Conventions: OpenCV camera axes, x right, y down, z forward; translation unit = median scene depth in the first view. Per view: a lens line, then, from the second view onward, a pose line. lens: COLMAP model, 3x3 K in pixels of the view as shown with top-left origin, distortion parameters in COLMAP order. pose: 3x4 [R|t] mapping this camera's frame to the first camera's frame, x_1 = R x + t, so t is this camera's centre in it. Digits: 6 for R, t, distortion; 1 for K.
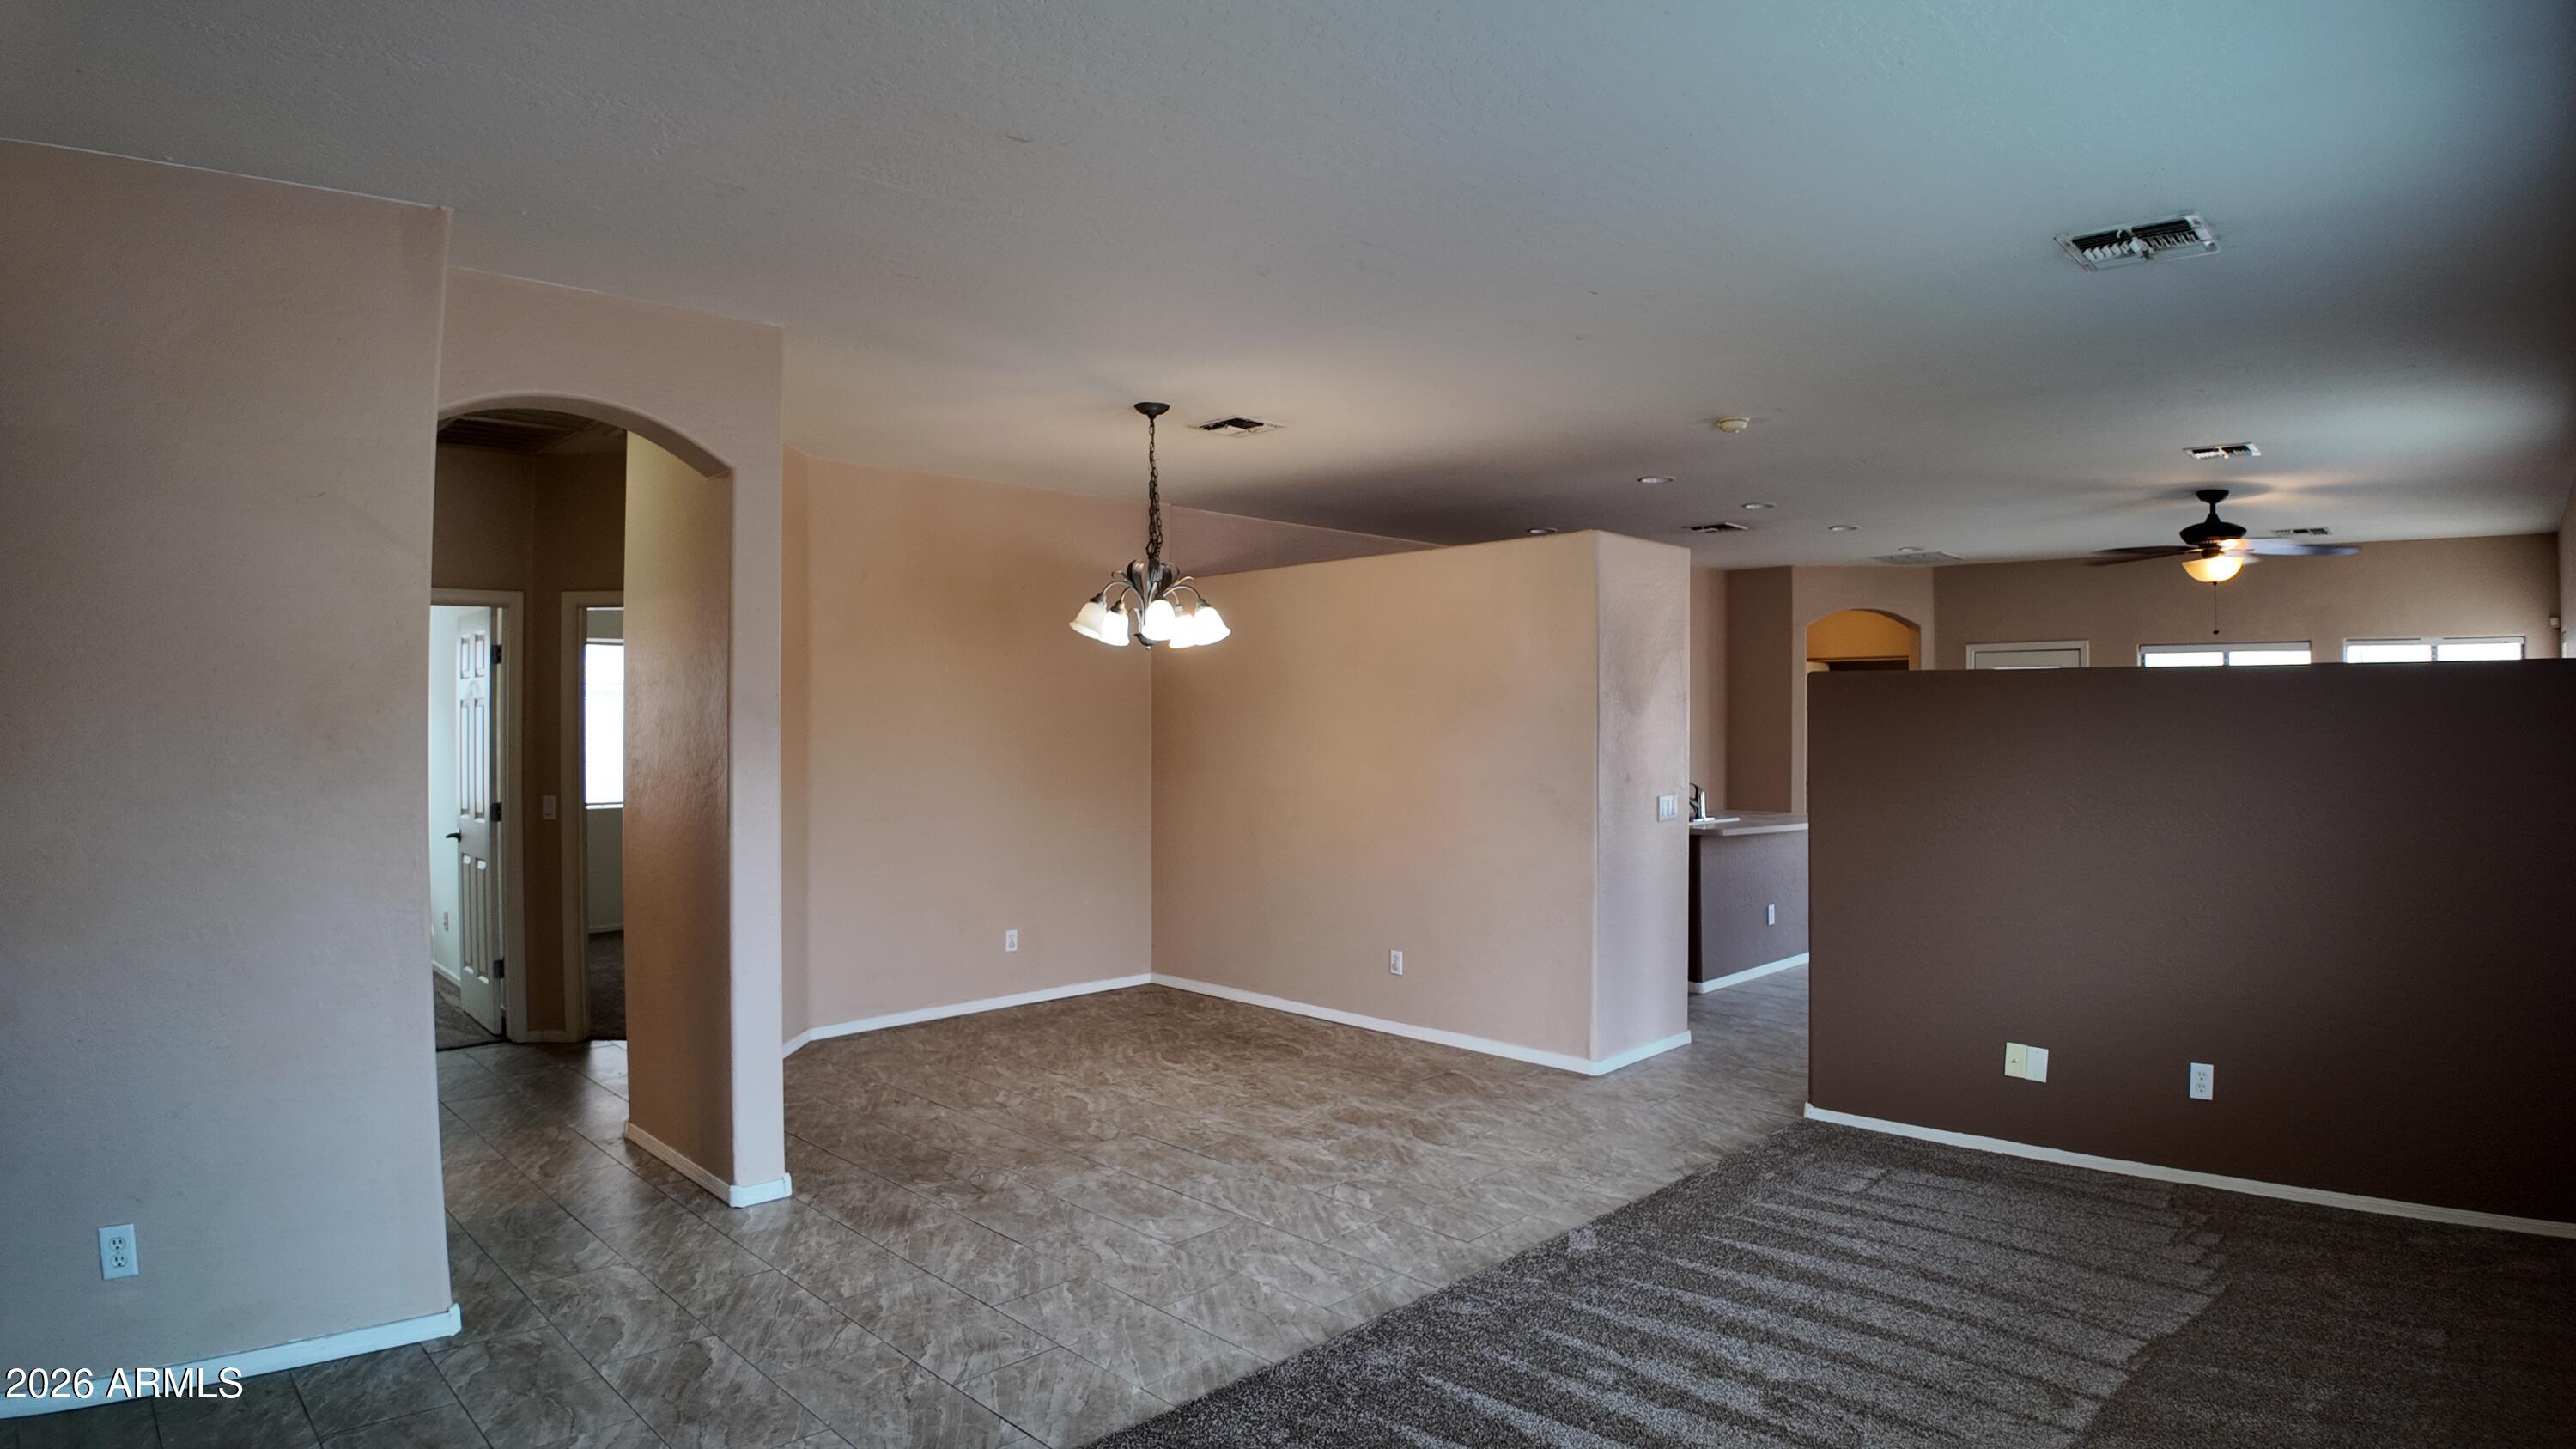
lens RADIAL K [[1365.5, 0, 1288.0], [0, 1365.5, 724.5], [0, 0, 1]] dist [-0.122940, 0.000111]
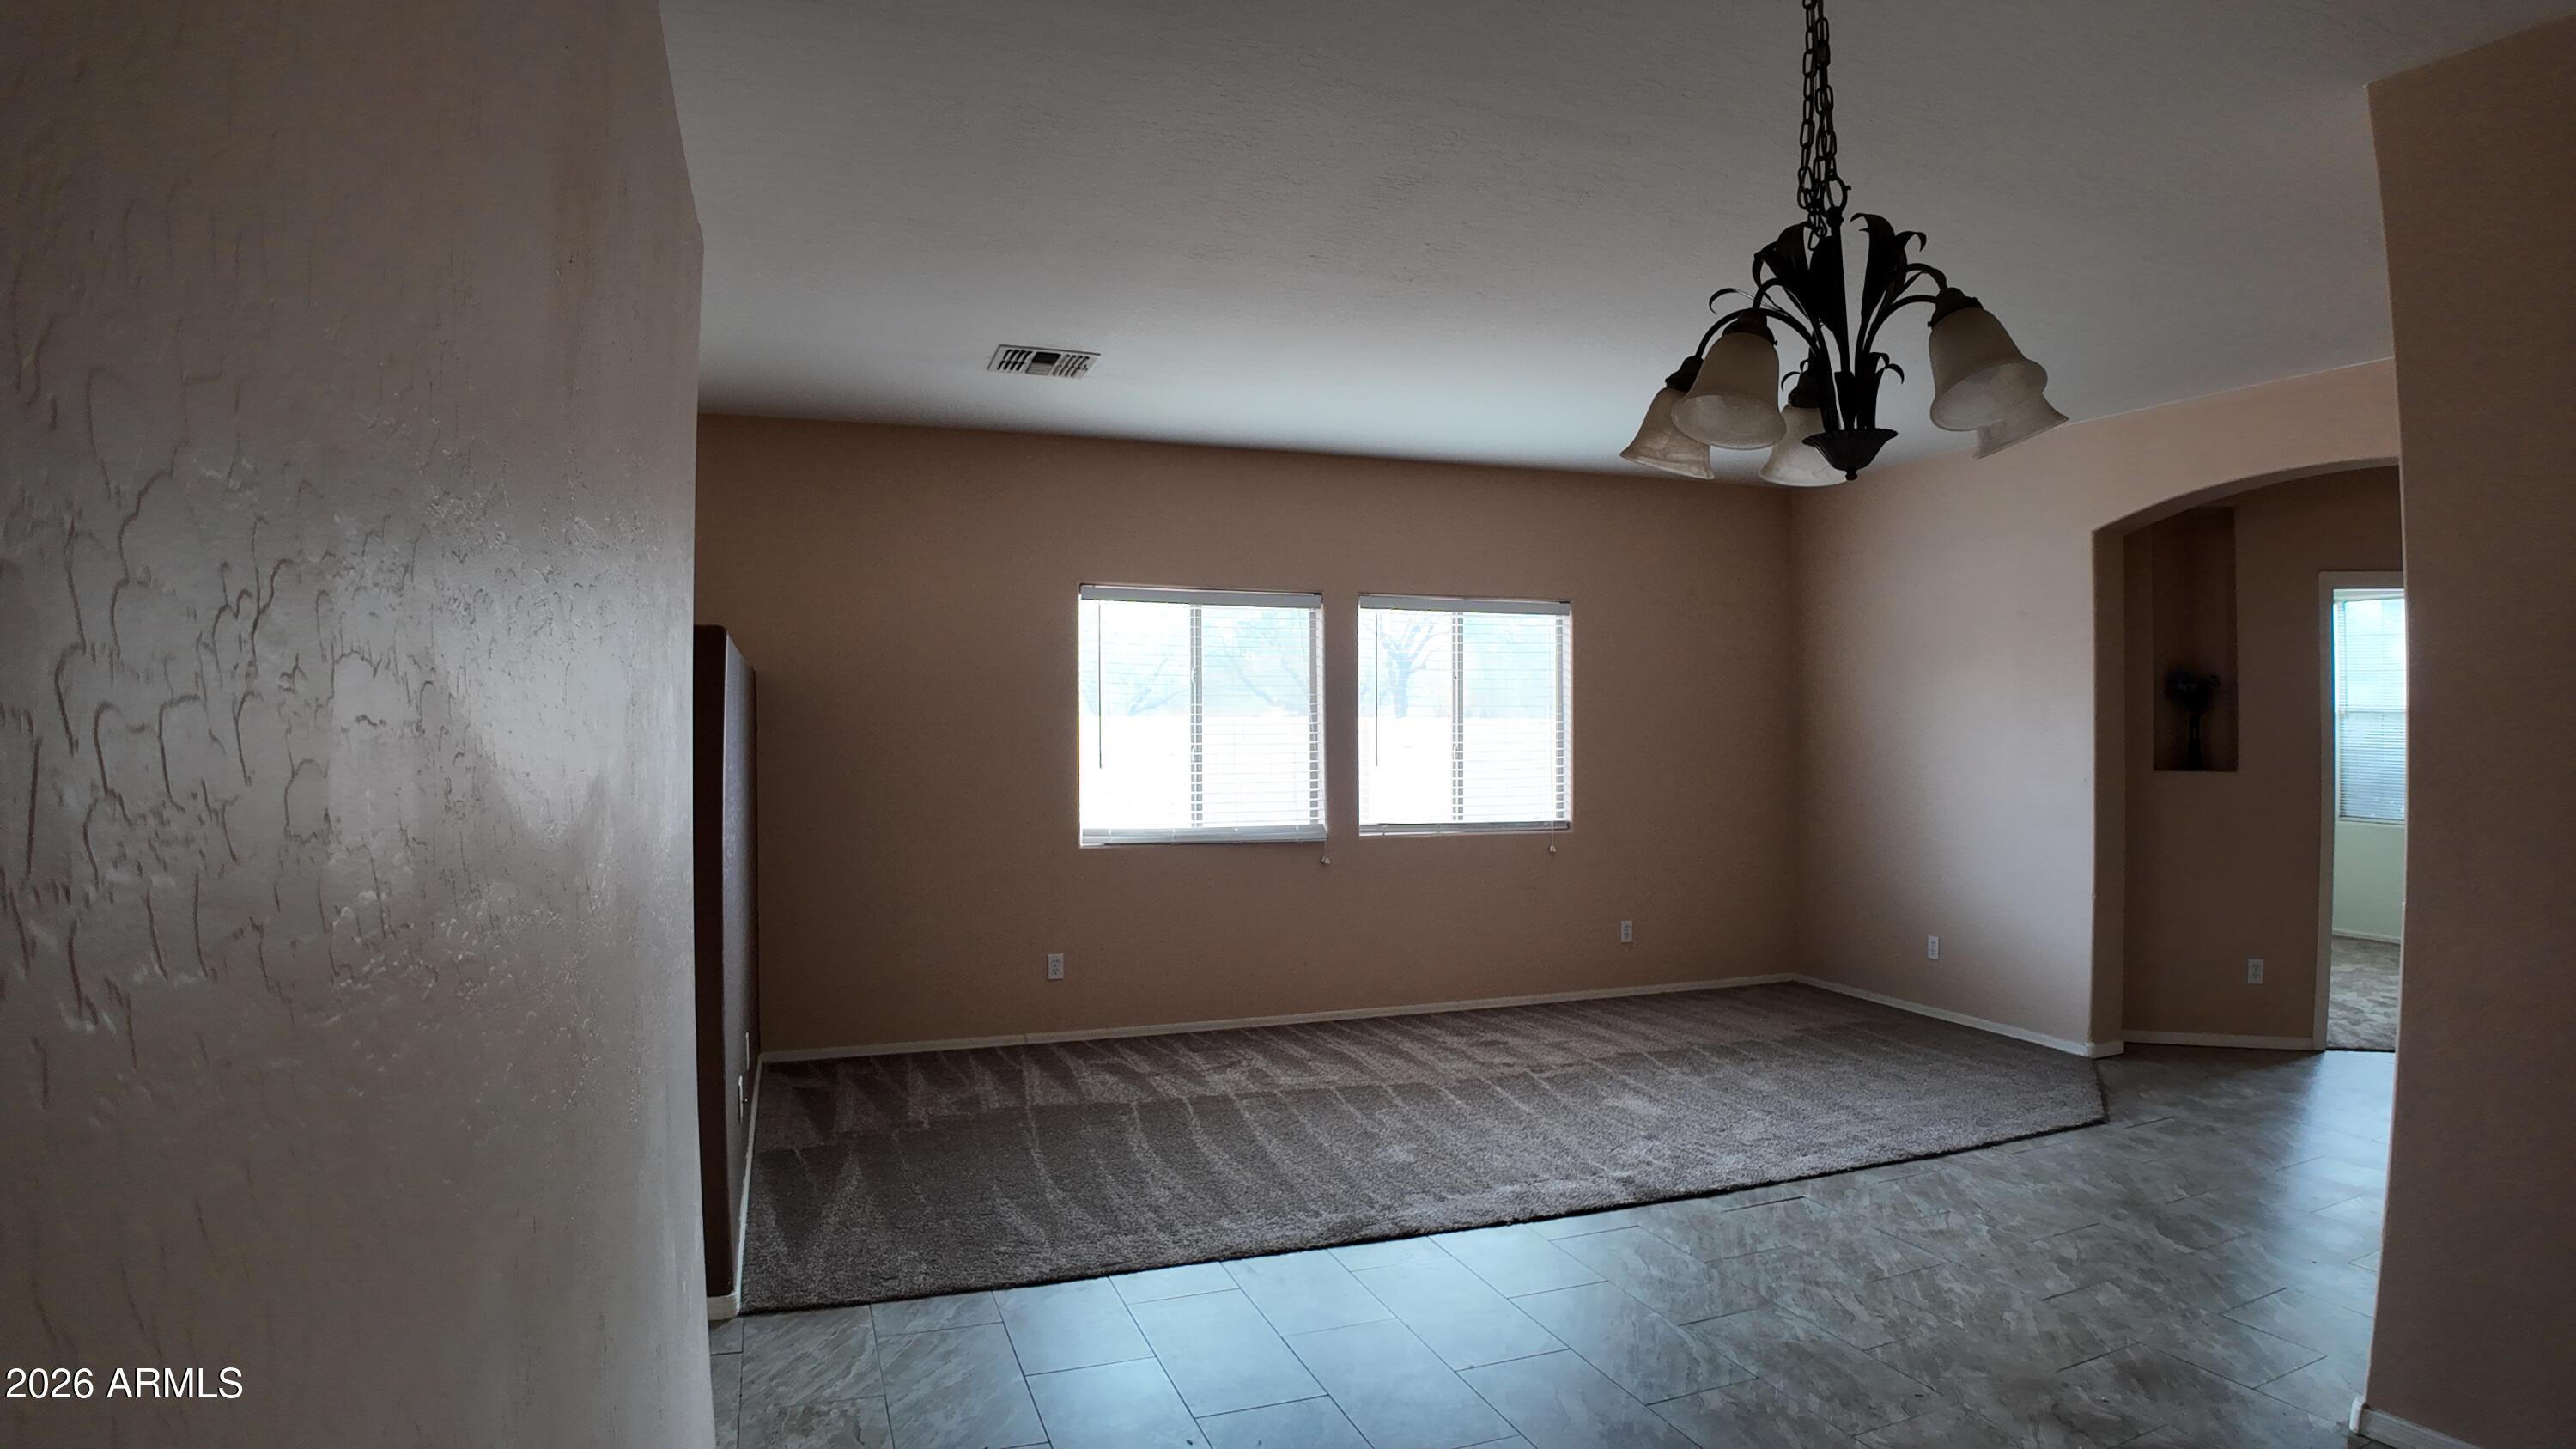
lens RADIAL K [[1365.5, 0, 1288.0], [0, 1365.5, 724.5], [0, 0, 1]] dist [-0.122940, 0.000111]
pose [[-0.904284, -0.002912, 0.426921, -0.156618], [-0.000737, 0.999986, 0.005259, 0.005688], [-0.426930, 0.004441, -0.904274, 1.835203]]
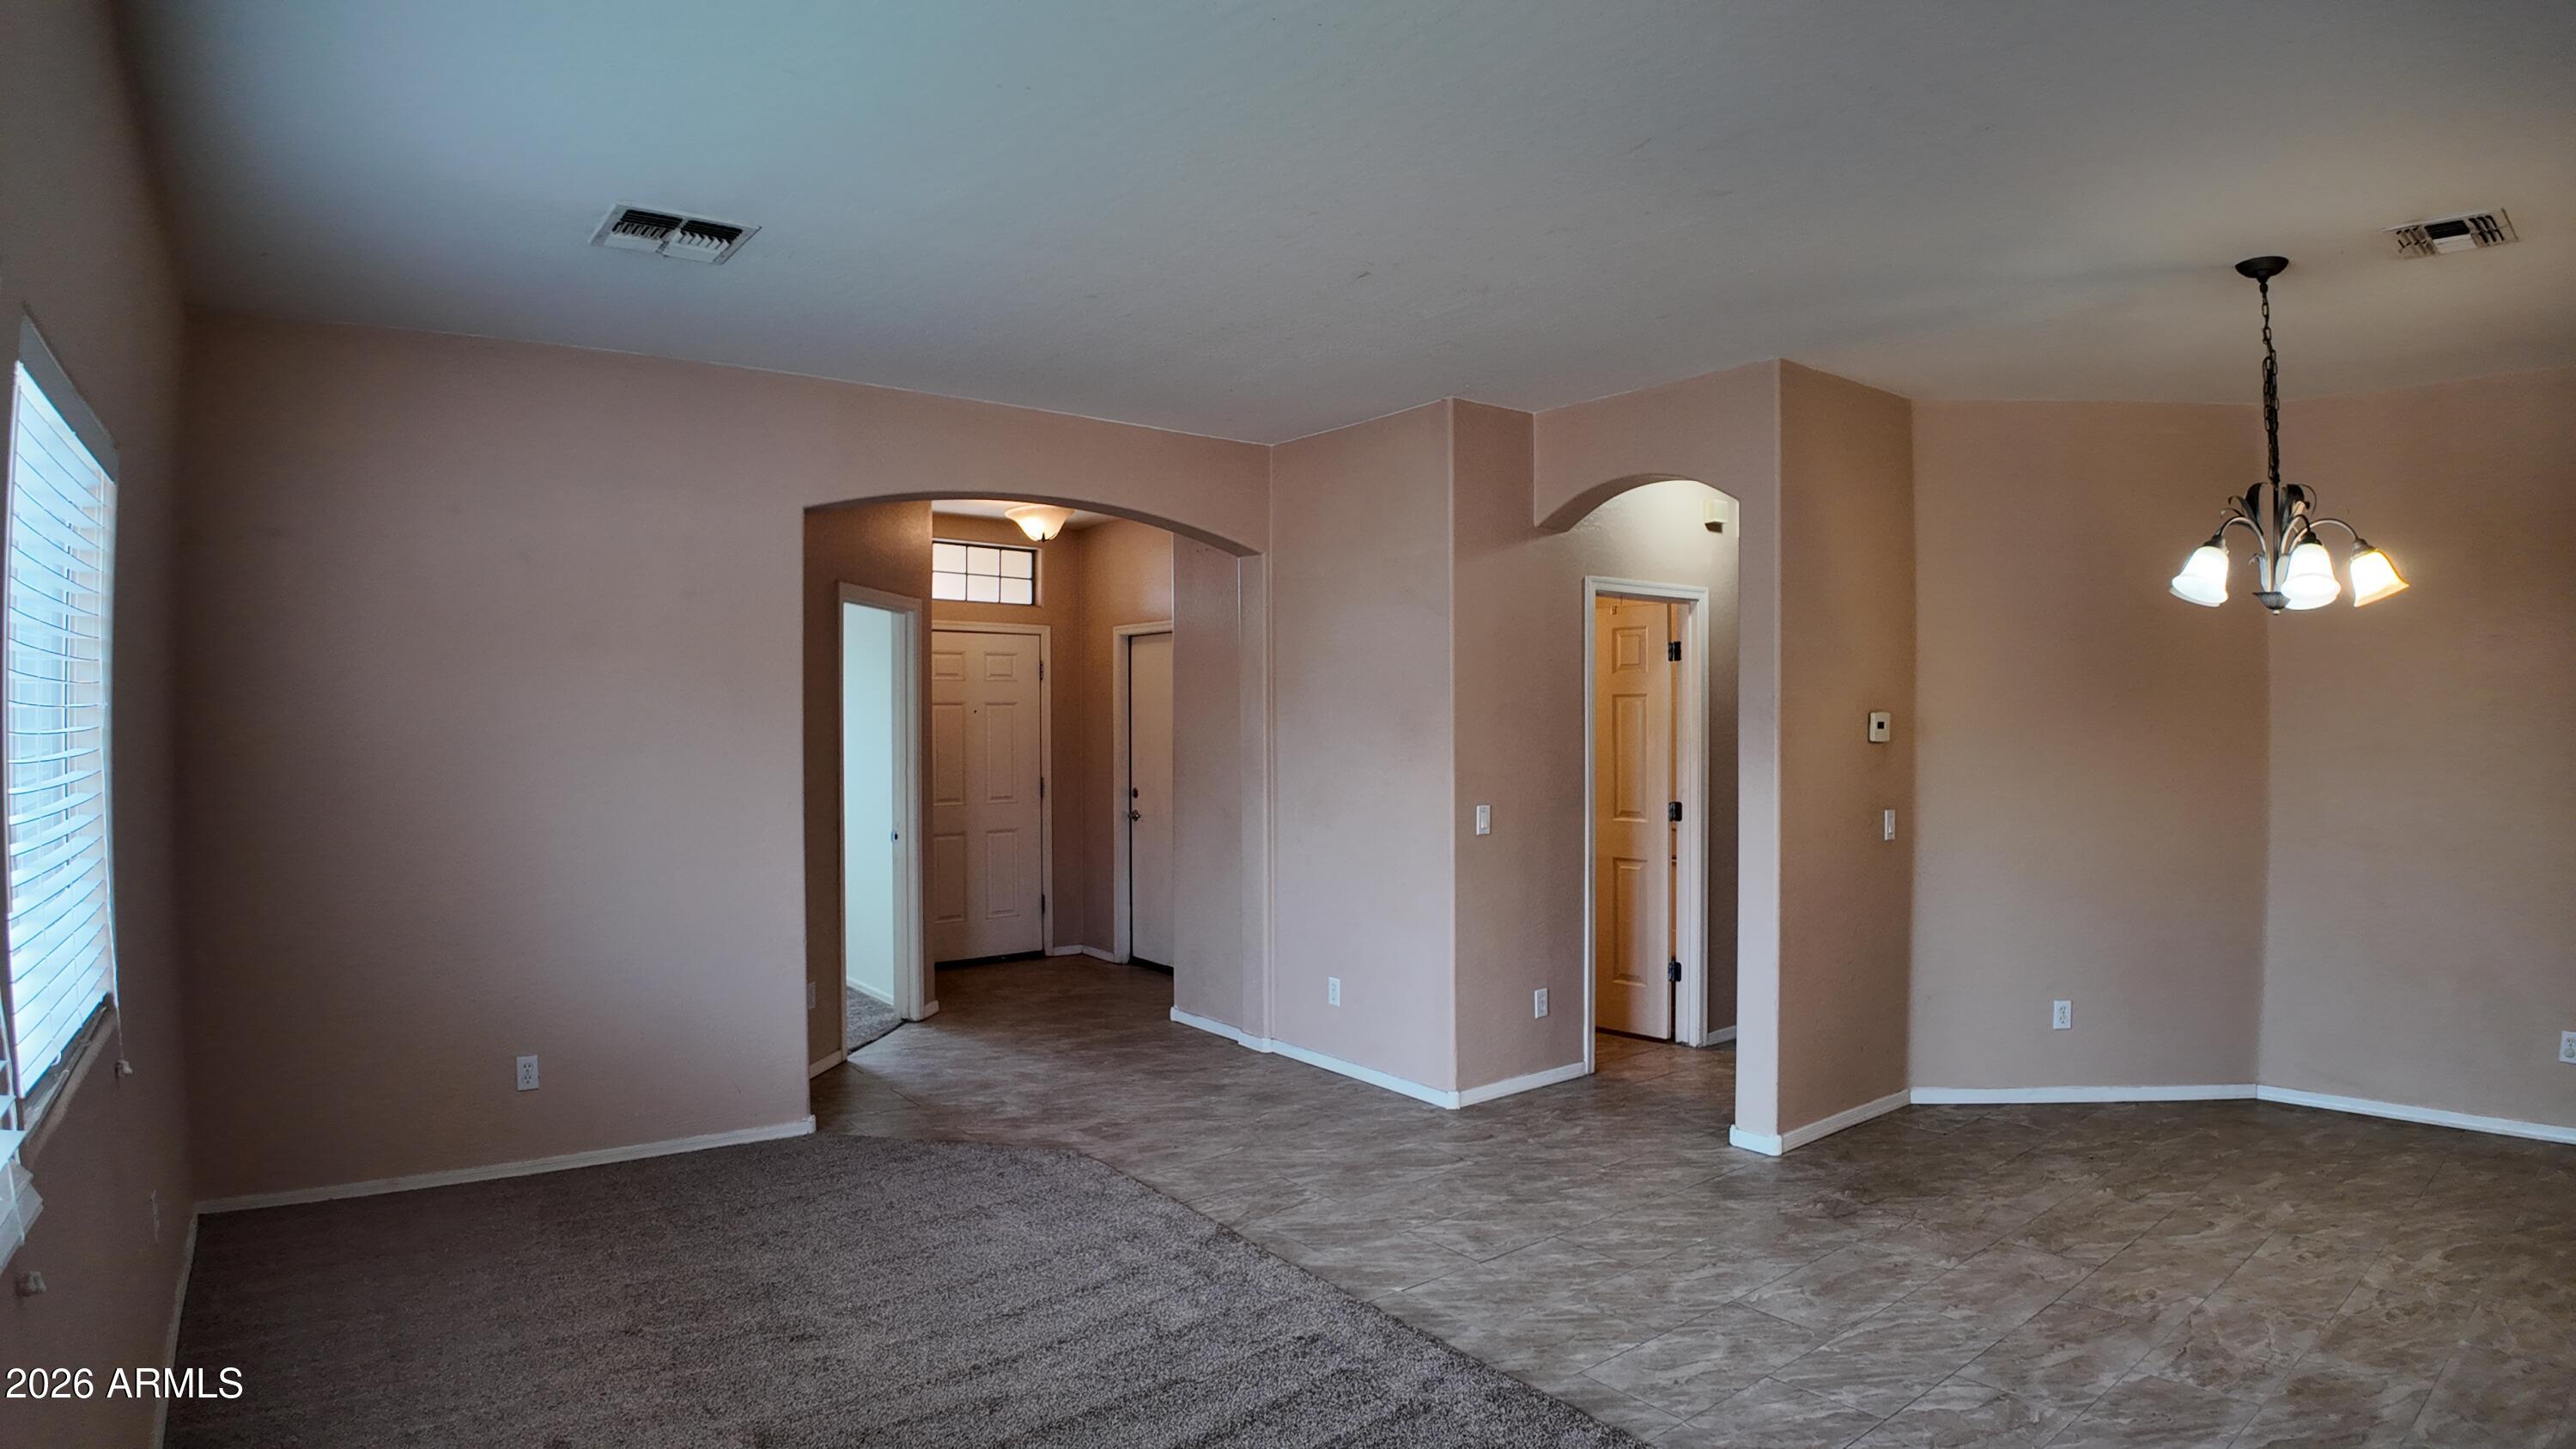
lens RADIAL K [[1365.5, 0, 1288.0], [0, 1365.5, 724.5], [0, 0, 1]] dist [-0.122940, 0.000111]
pose [[-0.142123, 0.002790, -0.989845, 0.797555], [-0.002368, 0.999992, 0.003159, -0.001167], [0.989846, 0.002792, -0.142115, 0.796861]]
